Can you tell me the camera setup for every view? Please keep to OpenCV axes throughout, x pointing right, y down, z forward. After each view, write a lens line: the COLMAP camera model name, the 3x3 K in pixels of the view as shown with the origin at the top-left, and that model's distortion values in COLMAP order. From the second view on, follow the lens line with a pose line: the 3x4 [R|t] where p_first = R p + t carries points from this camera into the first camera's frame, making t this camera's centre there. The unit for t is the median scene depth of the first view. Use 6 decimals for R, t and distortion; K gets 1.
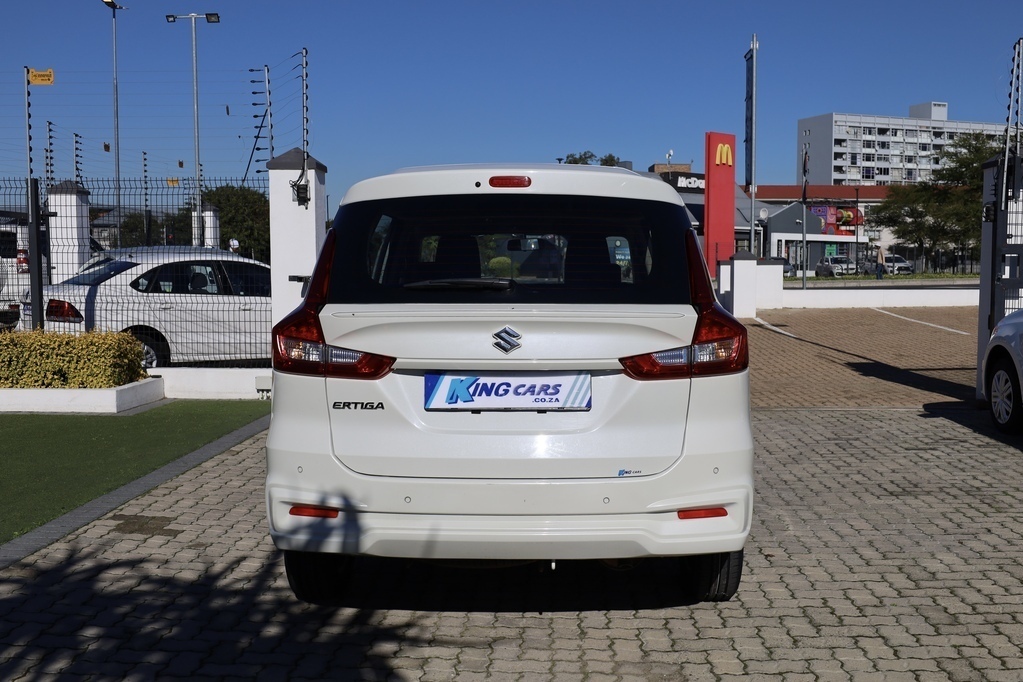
lens RADIAL K [[1064.4, 0, 512.5], [0, 1064.4, 343.5], [0, 0, 1]] dist [-0.001030, 0.000000]
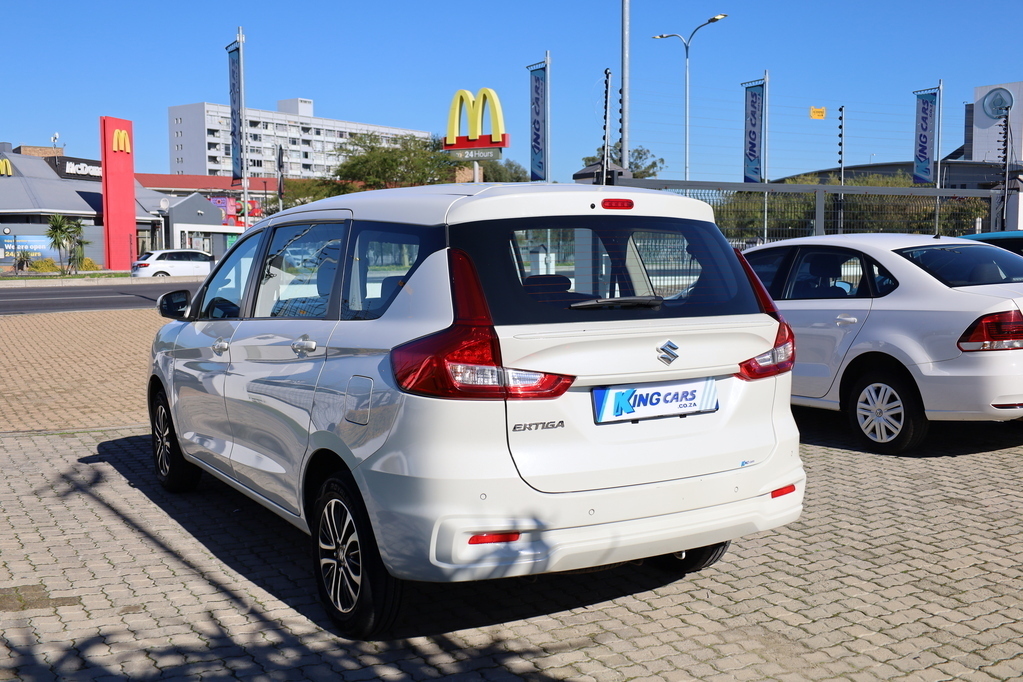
lens RADIAL K [[1073.8, 0, 510.5], [0, 1073.8, 339.6], [0, 0, 1]] dist [-0.006740, 0.000000]
pose [[0.857822, -0.047980, 0.511702, -0.638943], [0.046074, 0.998803, 0.016414, -0.038379], [-0.511877, 0.009496, 0.859006, 0.130915]]
